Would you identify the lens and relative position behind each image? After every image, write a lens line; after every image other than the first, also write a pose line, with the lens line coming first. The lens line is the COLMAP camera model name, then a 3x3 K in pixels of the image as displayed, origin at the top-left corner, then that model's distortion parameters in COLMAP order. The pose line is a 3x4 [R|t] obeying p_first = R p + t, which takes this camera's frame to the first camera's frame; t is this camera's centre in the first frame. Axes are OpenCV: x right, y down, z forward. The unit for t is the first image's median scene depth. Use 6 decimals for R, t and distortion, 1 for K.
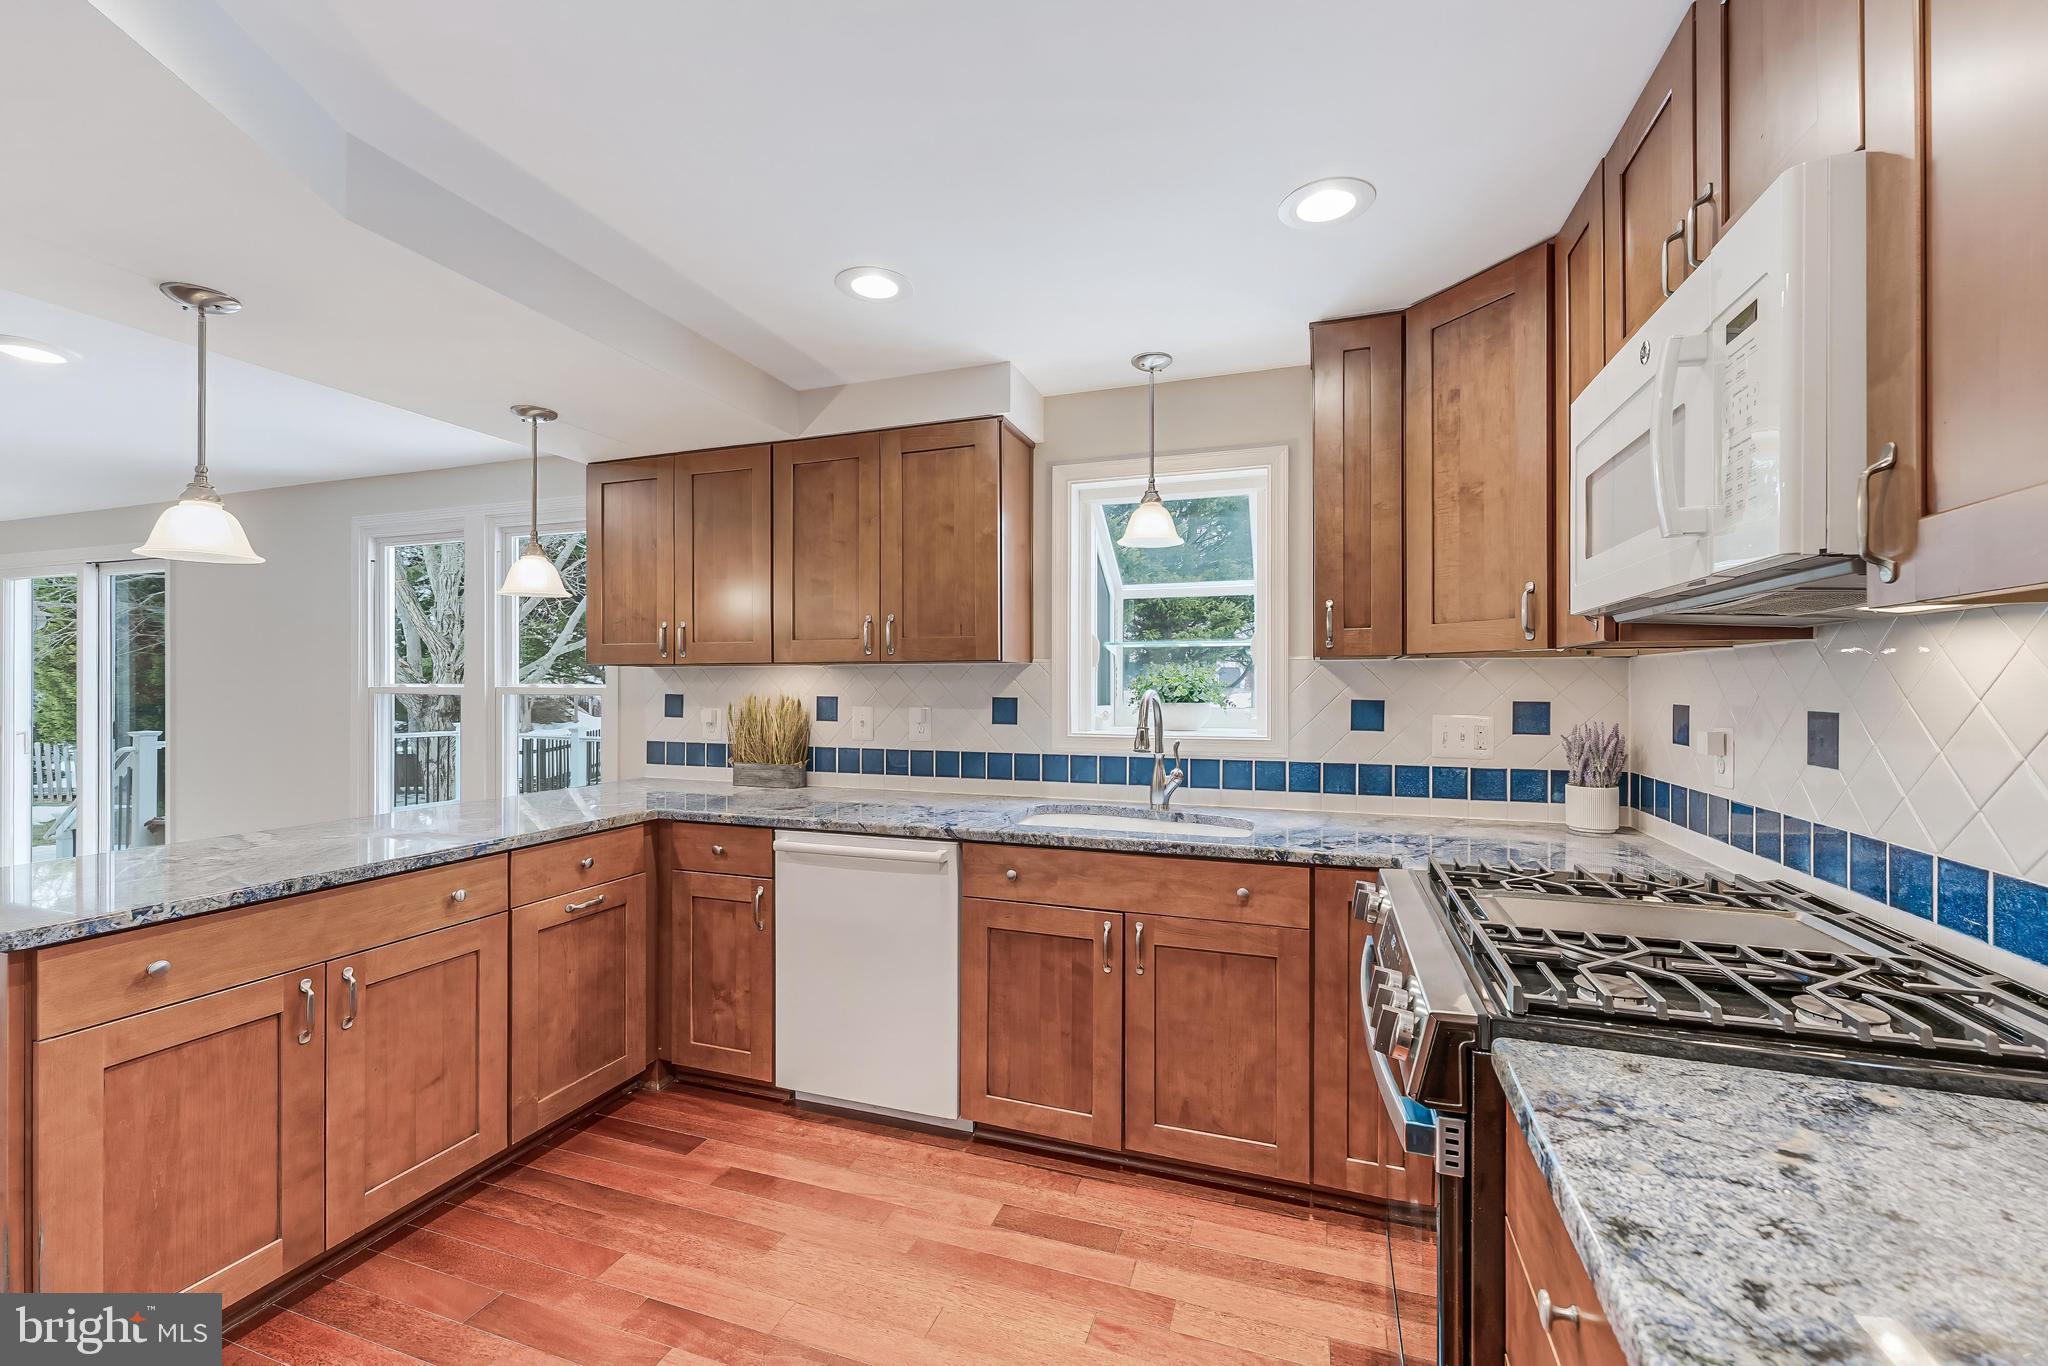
lens RADIAL K [[828.9, 0, 1029.7], [0, 828.9, 685.2], [0, 0, 1]] dist [0.001869, 0.000015]
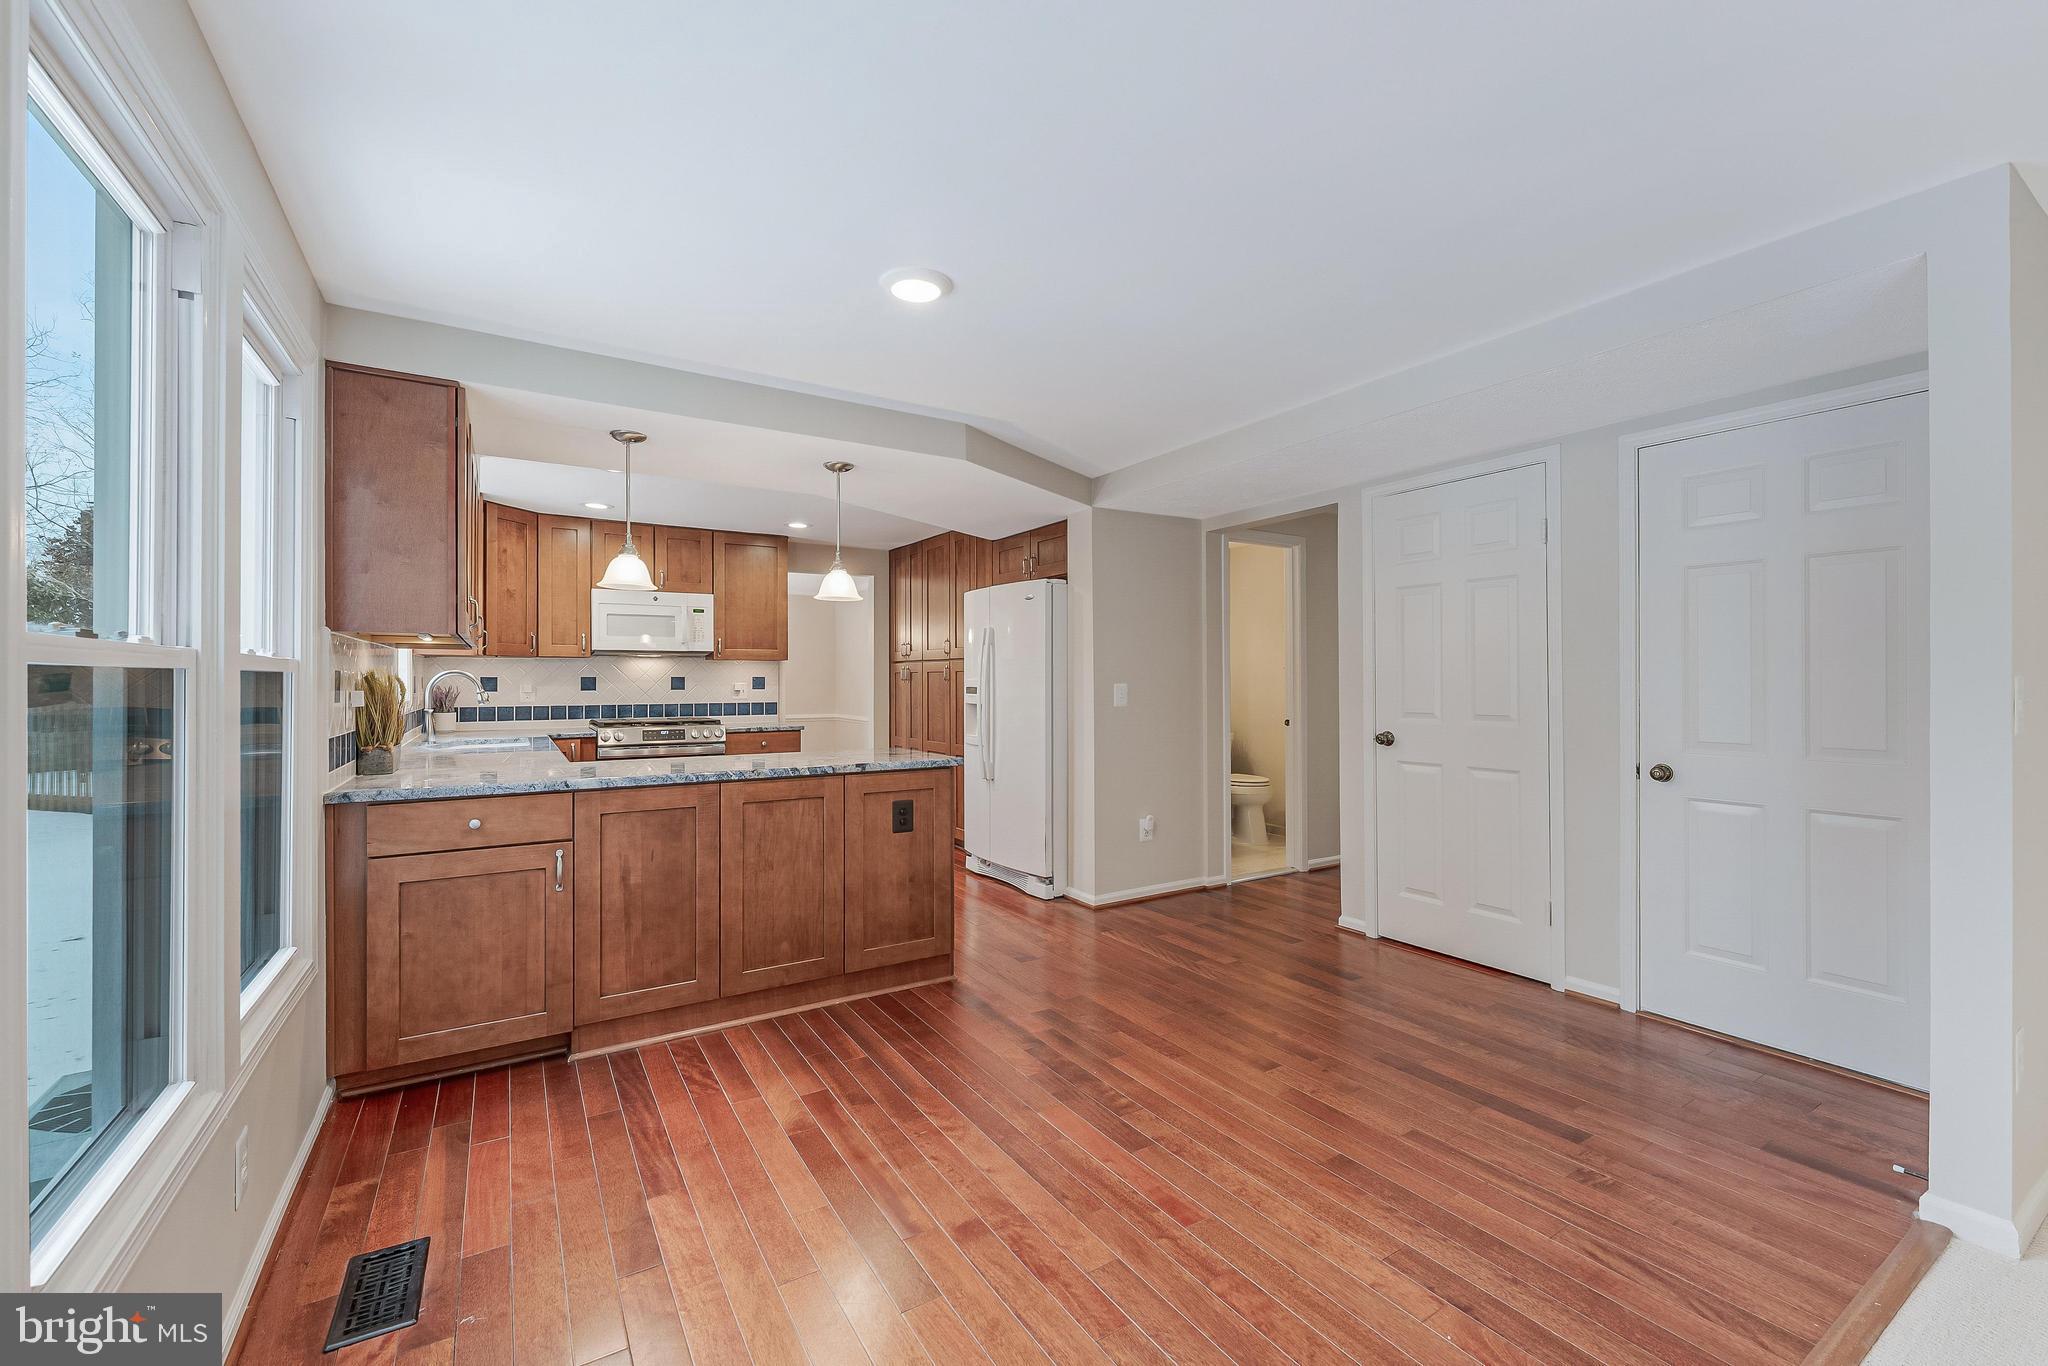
lens RADIAL K [[841.8, 0, 1027.2], [0, 841.8, 677.7], [0, 0, 1]] dist [0.000739, -0.000124]
pose [[-0.779304, 0.001524, 0.626644, -1.887550], [0.000504, 0.999998, -0.001805, 0.026212], [-0.626646, -0.001091, -0.779304, 1.655095]]
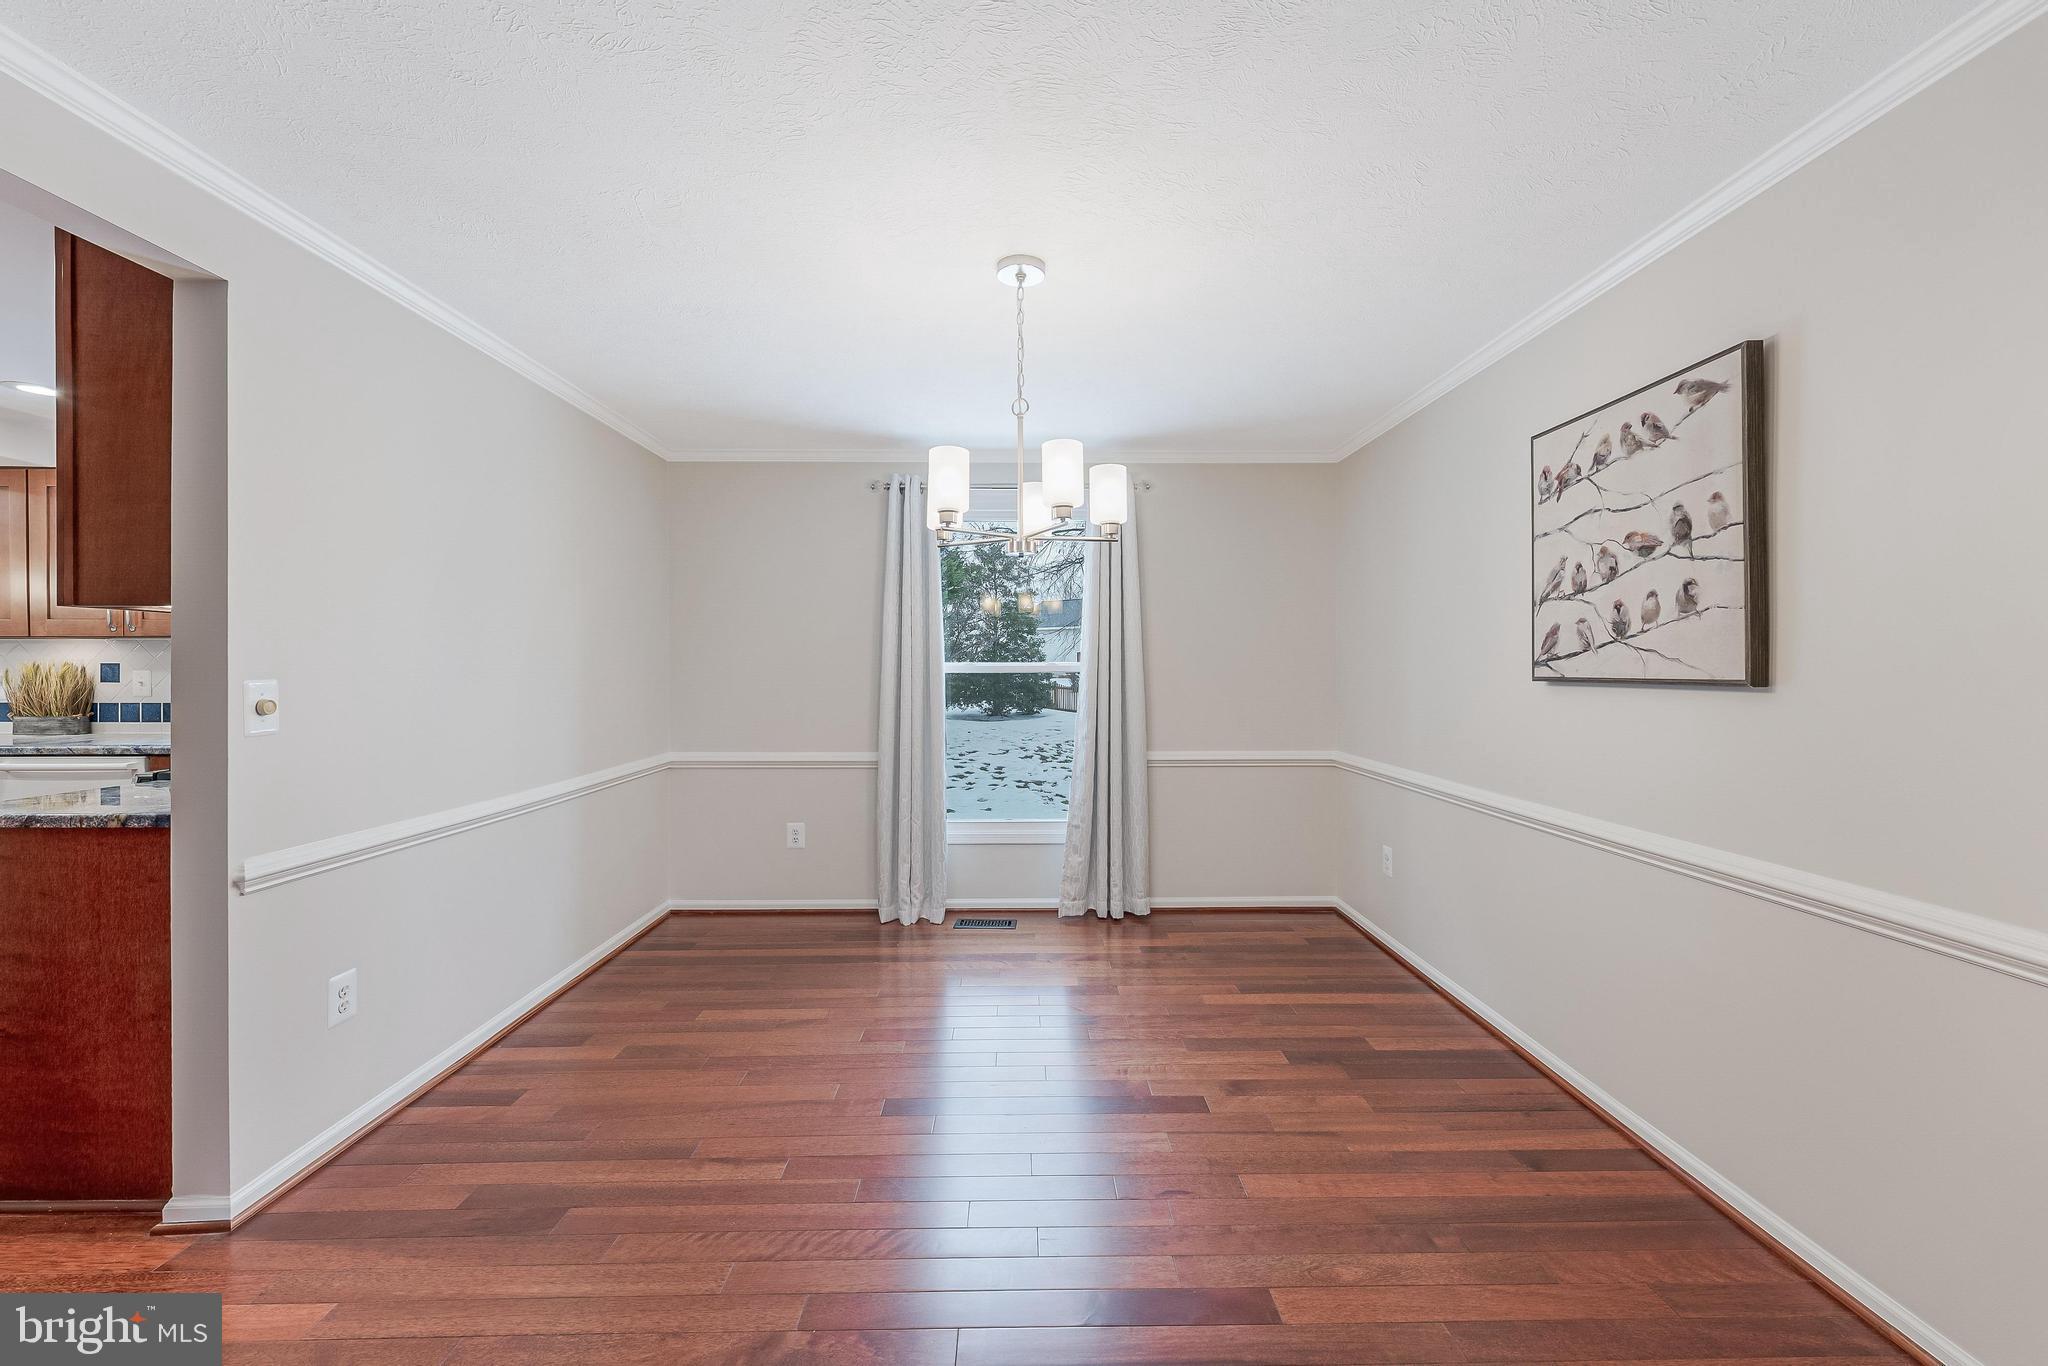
lens RADIAL K [[827.7, 0, 1029.2], [0, 827.7, 671.5], [0, 0, 1]] dist [0.000606, 0.000221]
pose [[0.939649, -0.003991, 0.342117, 0.843181], [0.001845, 0.999977, 0.006599, 0.026352], [-0.342136, -0.005570, 0.939634, -0.894655]]
